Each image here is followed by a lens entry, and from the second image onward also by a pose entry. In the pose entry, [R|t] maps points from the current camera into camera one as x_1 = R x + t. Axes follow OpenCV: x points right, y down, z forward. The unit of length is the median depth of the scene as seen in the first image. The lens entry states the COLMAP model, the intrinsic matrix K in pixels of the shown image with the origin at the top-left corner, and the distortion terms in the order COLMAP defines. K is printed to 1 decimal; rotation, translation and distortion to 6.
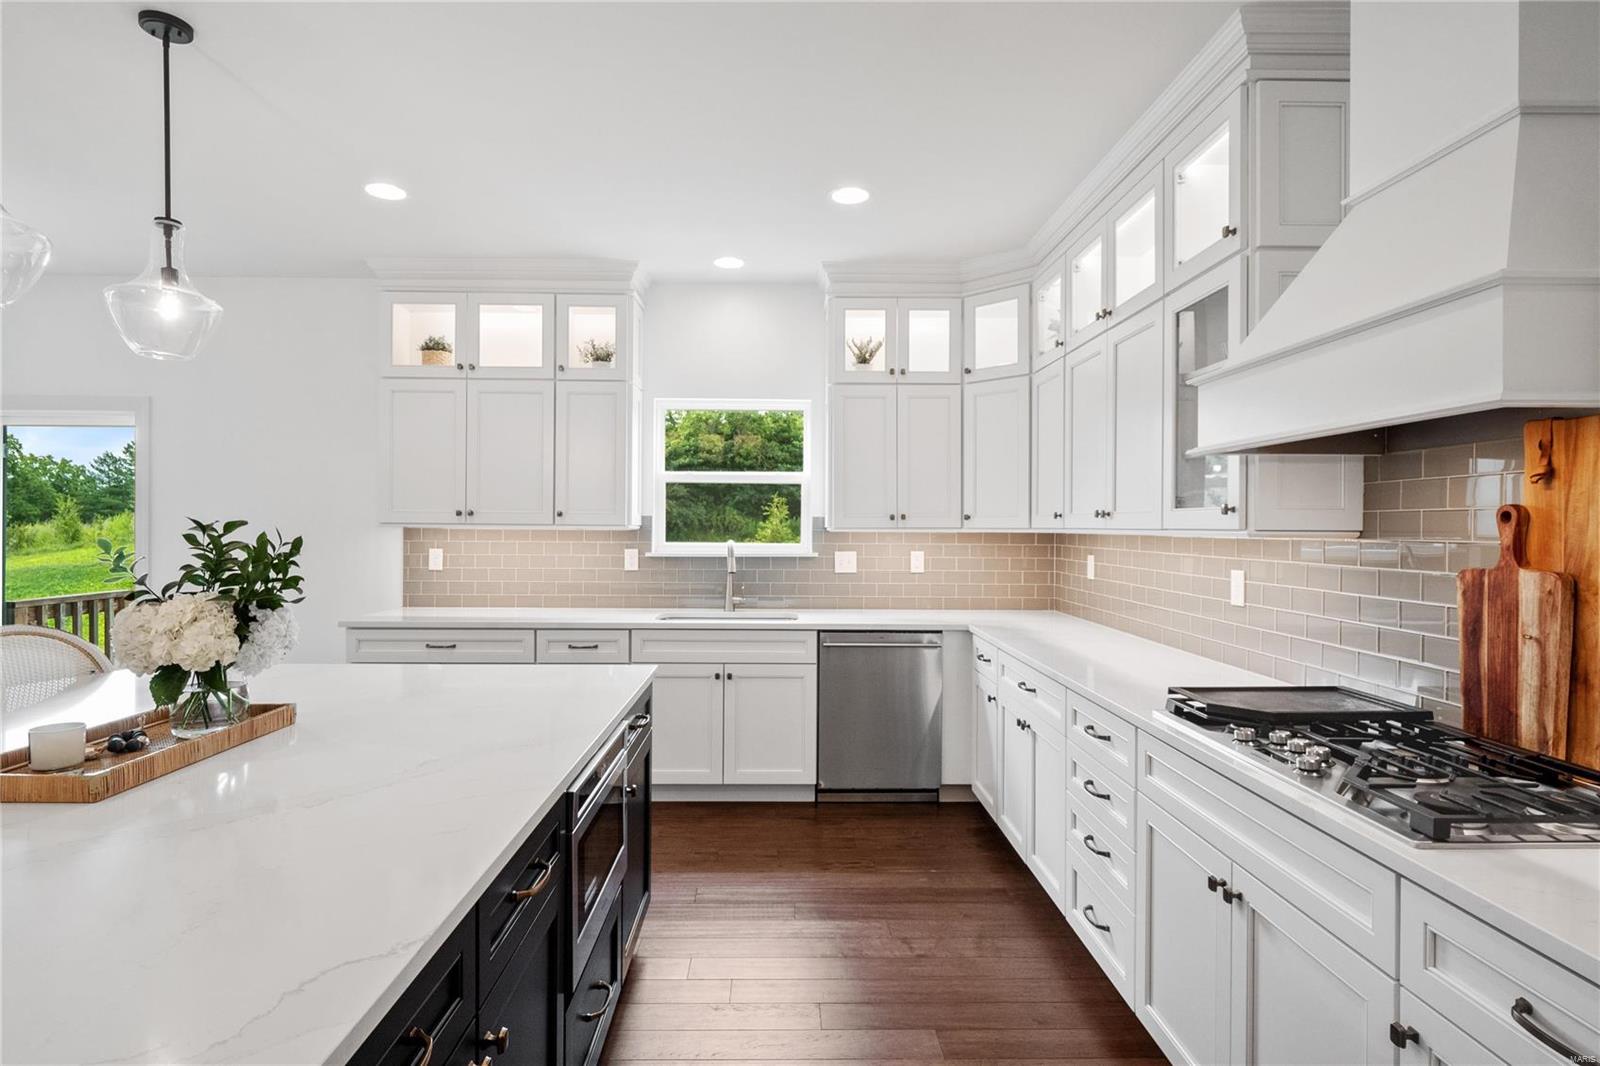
lens RADIAL K [[822.5, 0, 795.6], [0, 822.5, 523.2], [0, 0, 1]] dist [0.000226, -0.002295]
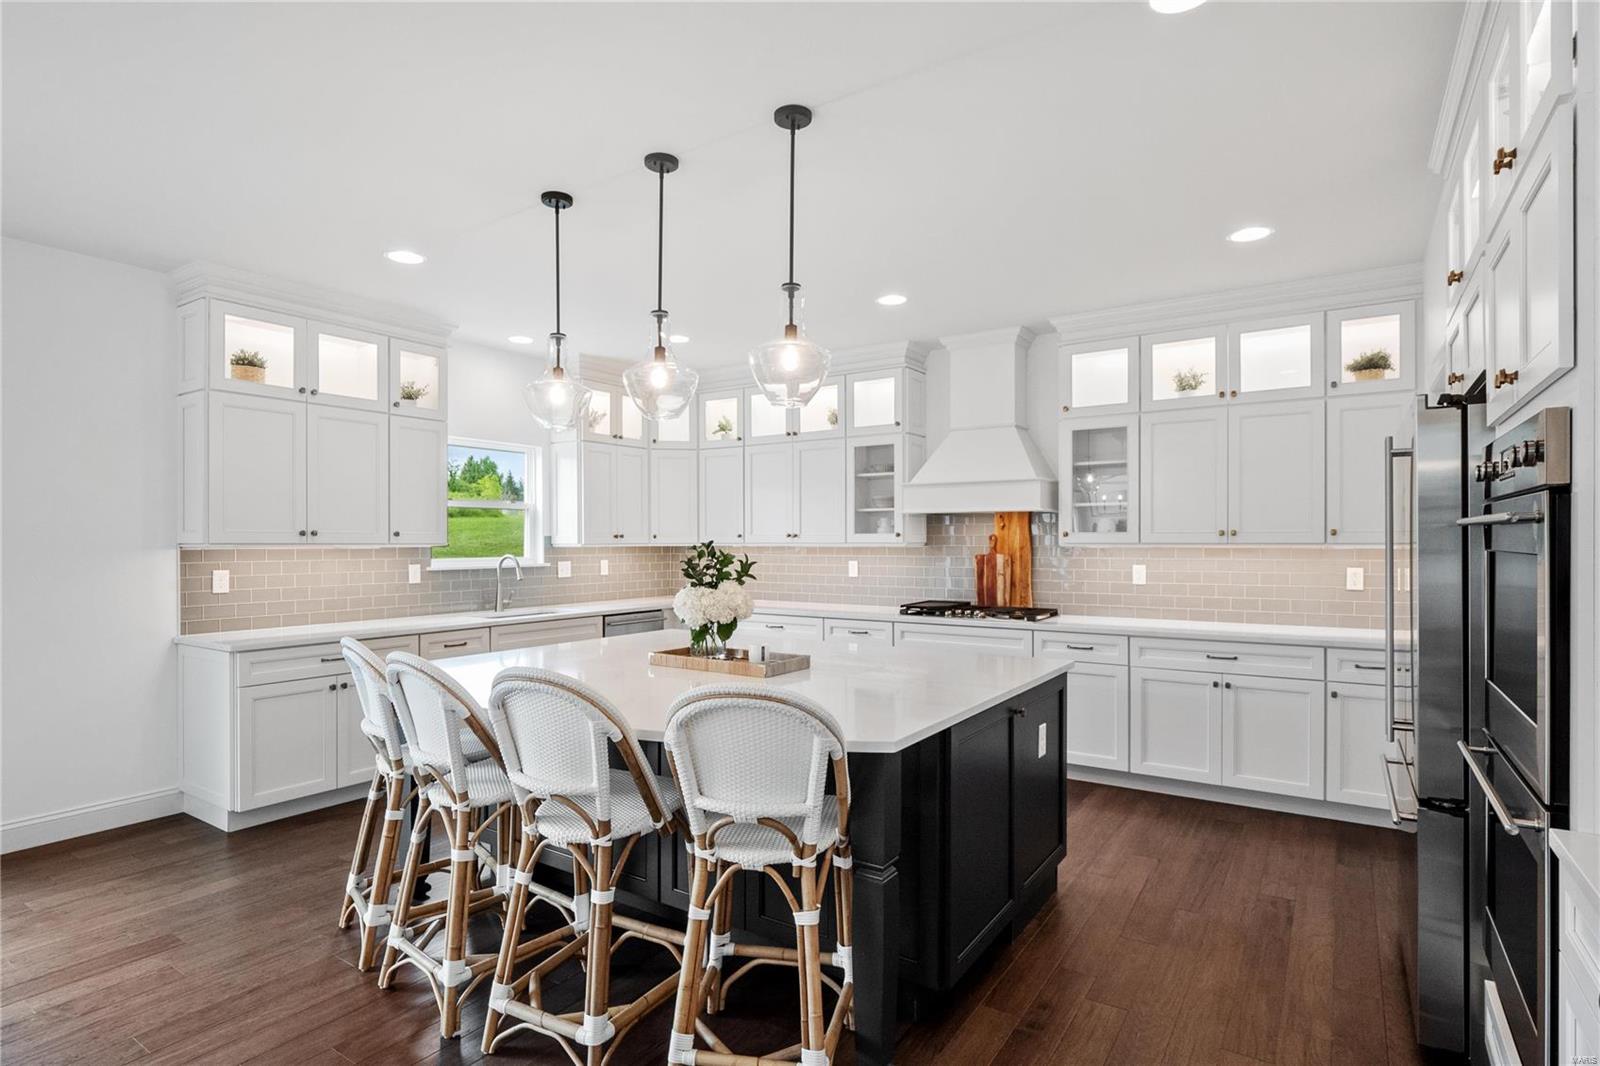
lens RADIAL K [[817.3, 0, 793.3], [0, 817.3, 539.9], [0, 0, 1]] dist [-0.004683, -0.000672]
pose [[0.570182, -0.005528, 0.821500, -1.709698], [0.002482, 0.999984, 0.005007, -0.014813], [-0.821515, -0.000816, 0.570187, -0.157295]]
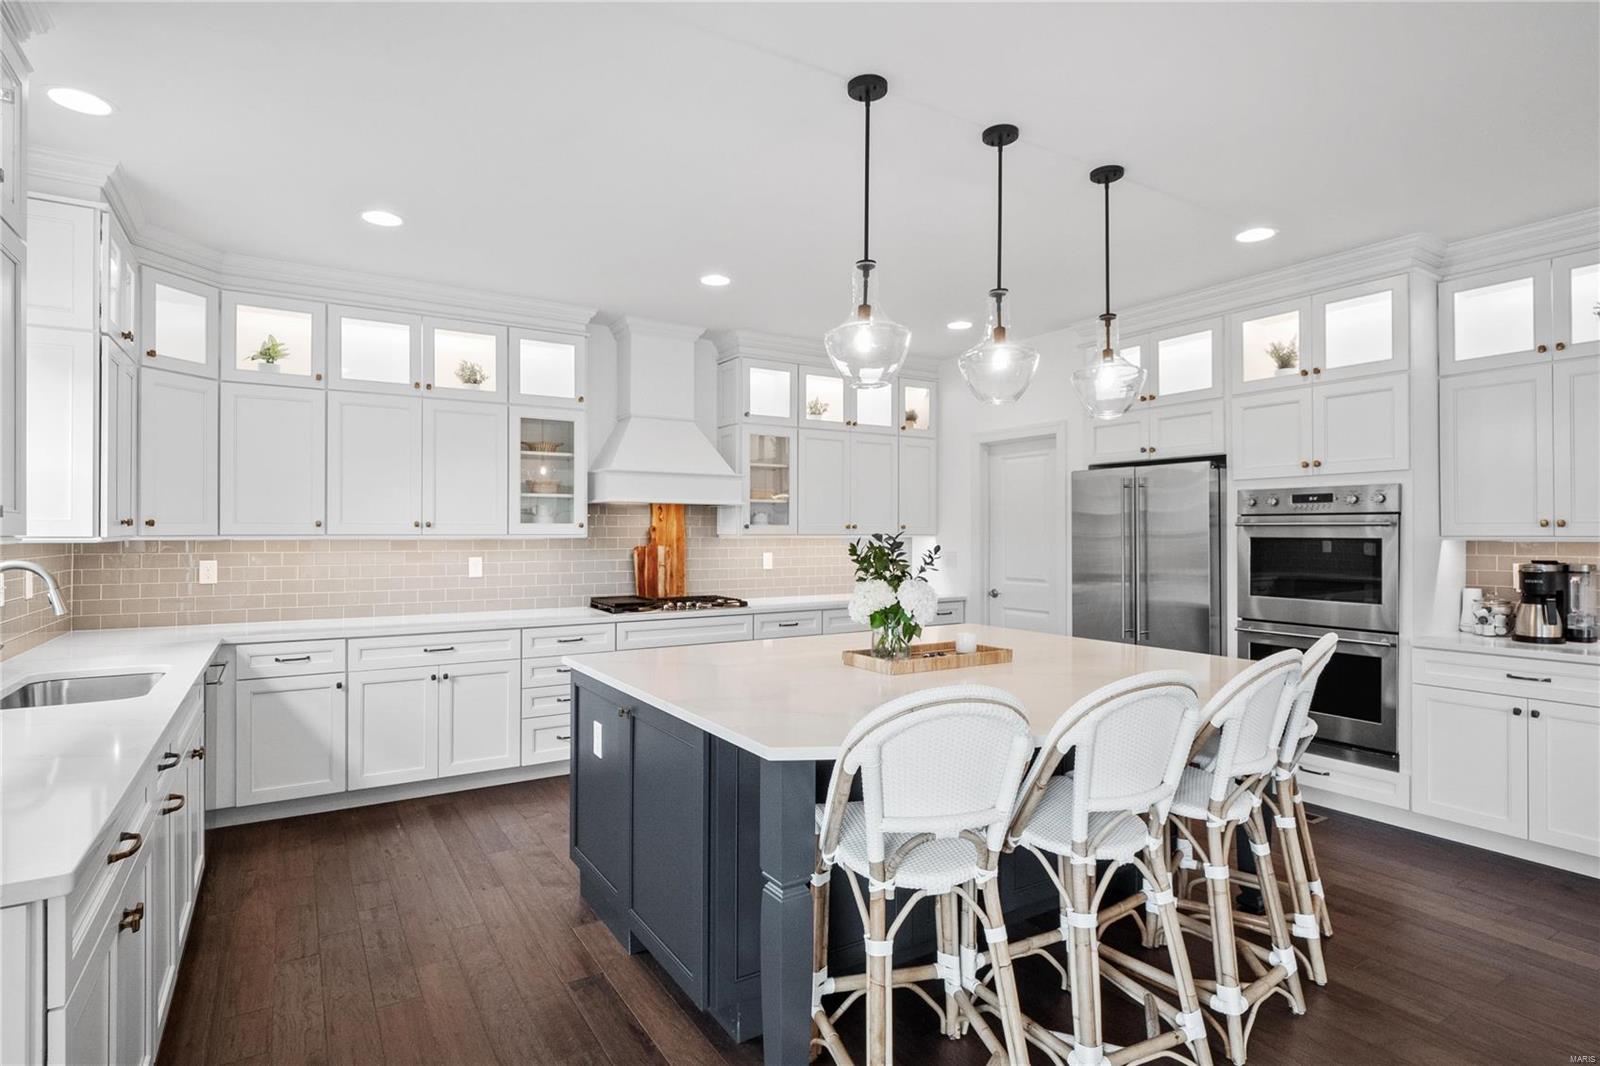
lens RADIAL K [[822.5, 0, 795.6], [0, 822.5, 523.2], [0, 0, 1]] dist [0.000226, -0.002295]
pose [[-0.515978, 0.002734, 0.856597, -1.664223], [-0.005913, 0.999960, -0.006754, -0.010909], [-0.856581, -0.008549, -0.515941, 1.653562]]
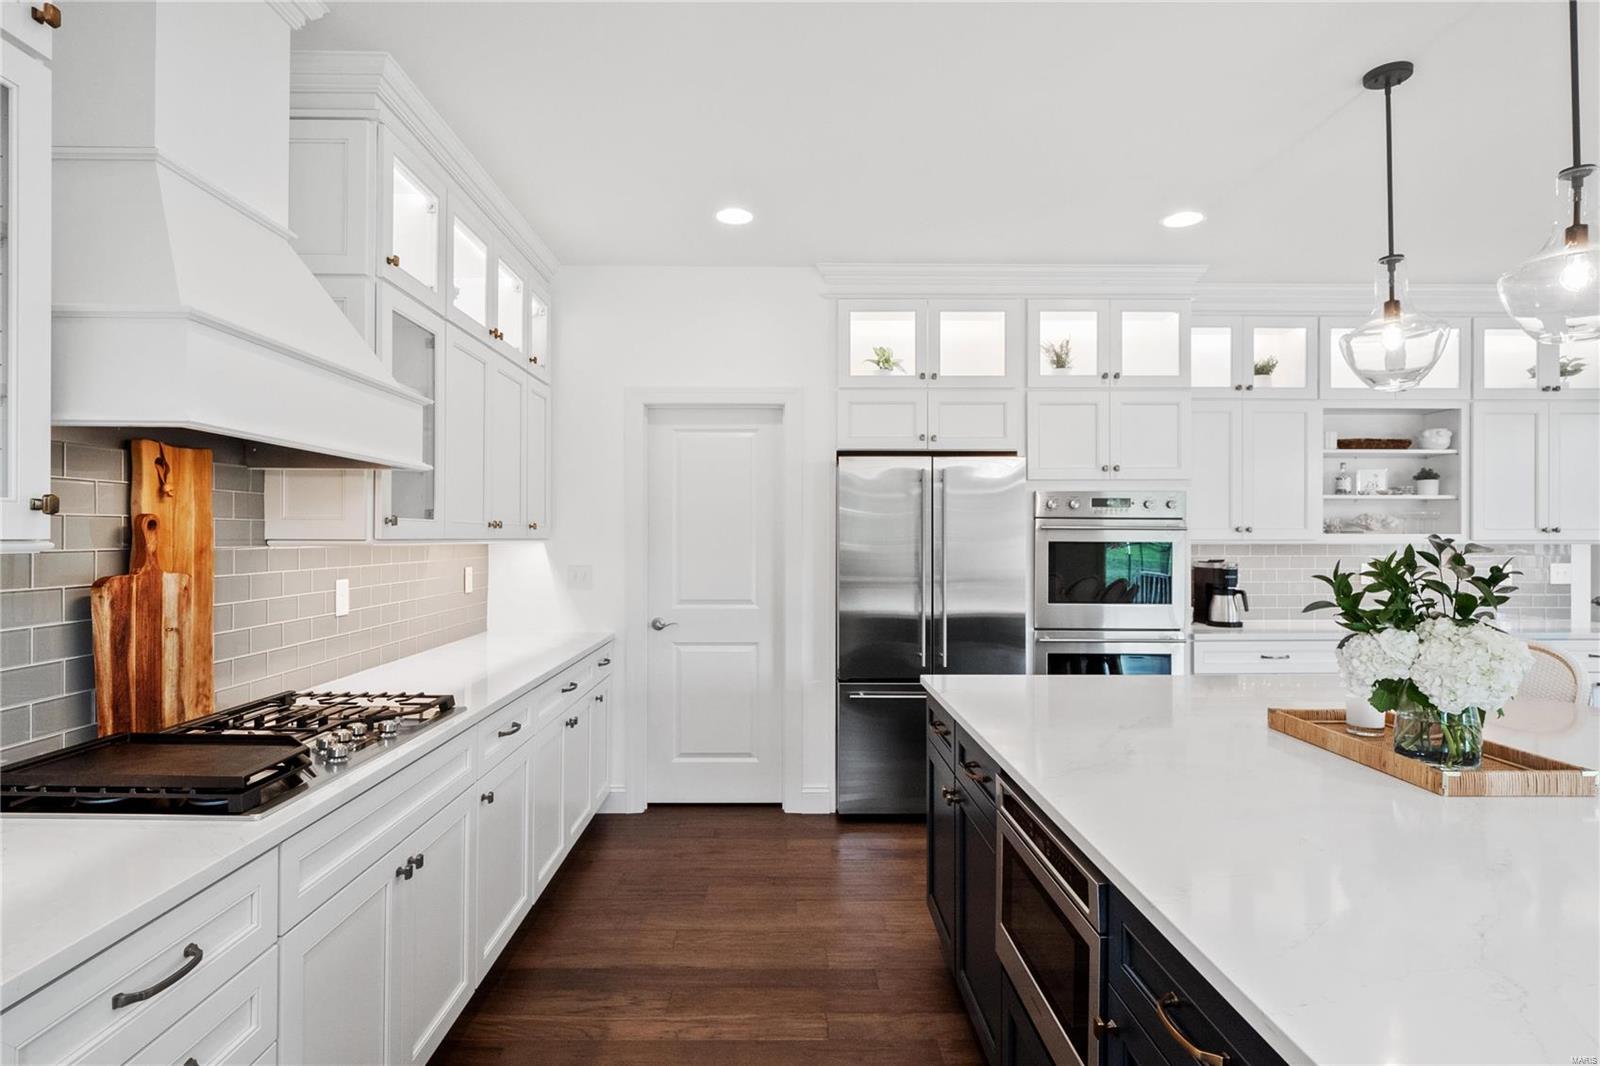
lens RADIAL K [[833.3, 0, 797.9], [0, 833.3, 529.8], [0, 0, 1]] dist [-0.003781, -0.001641]
pose [[-0.999951, -0.008593, 0.004964, 0.000836], [-0.008649, 0.999897, -0.011459, 0.002525], [-0.004865, -0.011501, -0.999922, 1.580428]]
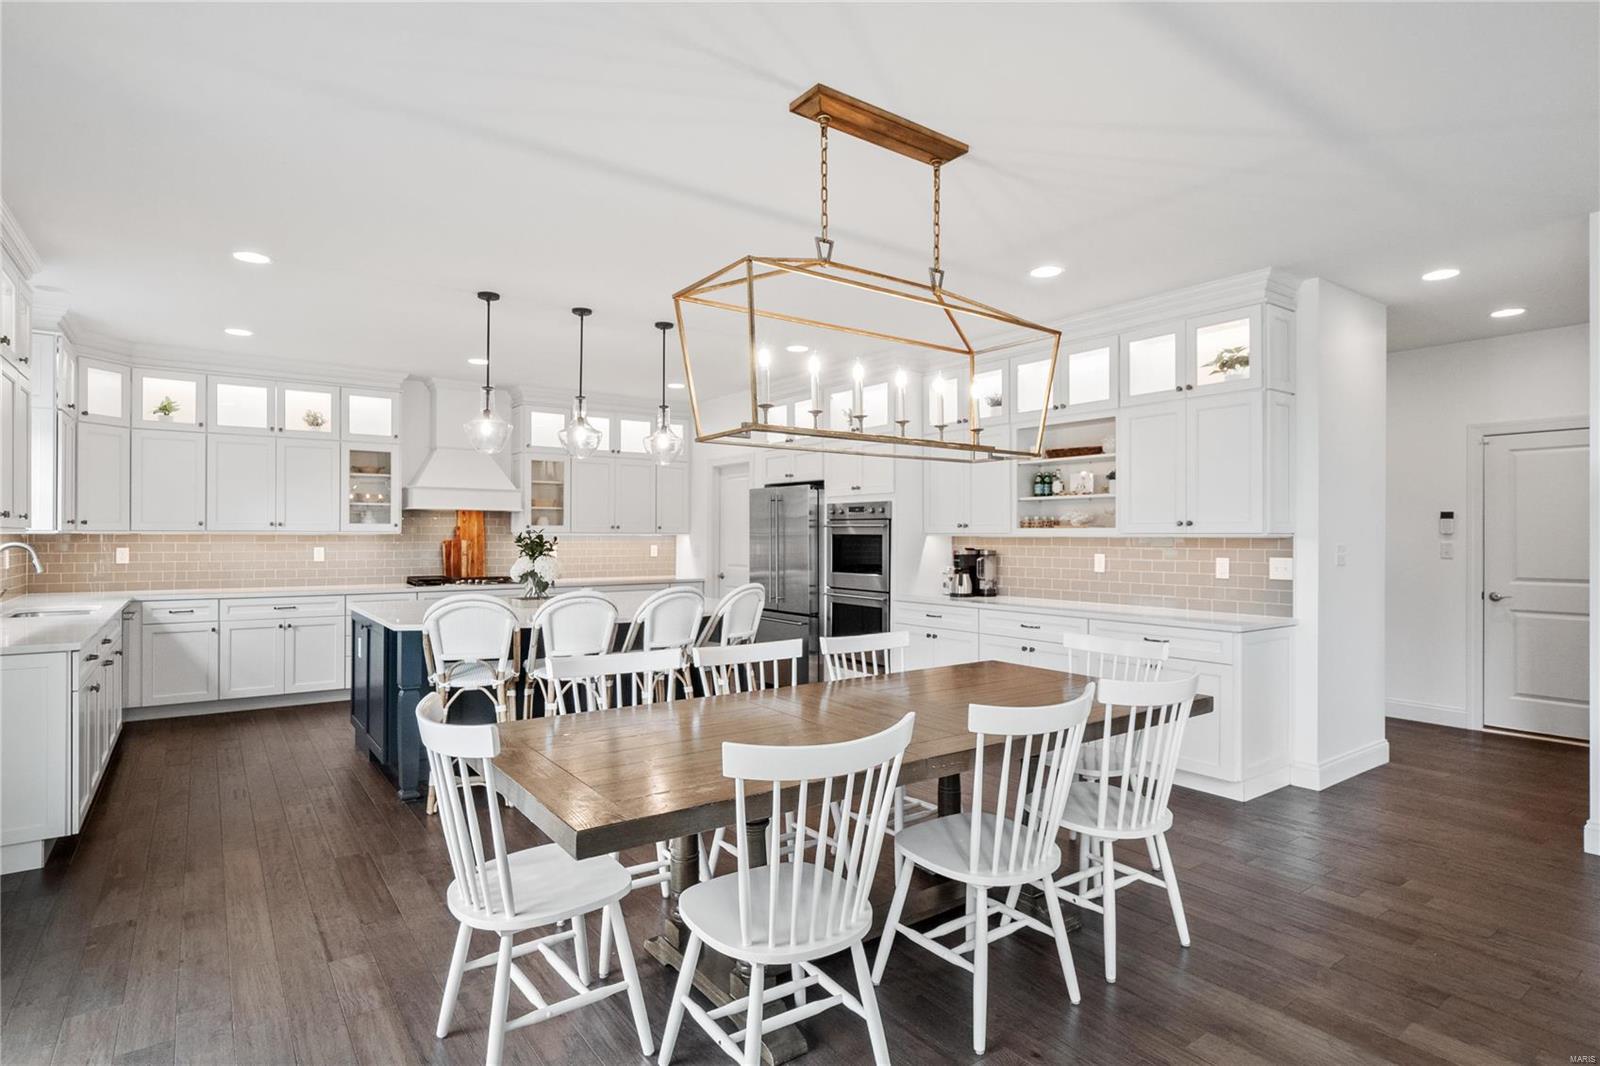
lens RADIAL K [[833.3, 0, 797.9], [0, 833.3, 529.8], [0, 0, 1]] dist [-0.003781, -0.001641]
pose [[-0.574090, -0.003304, 0.818786, -2.969360], [-0.008829, 0.999959, -0.002155, -0.005808], [-0.818745, -0.008466, -0.574095, 1.577179]]
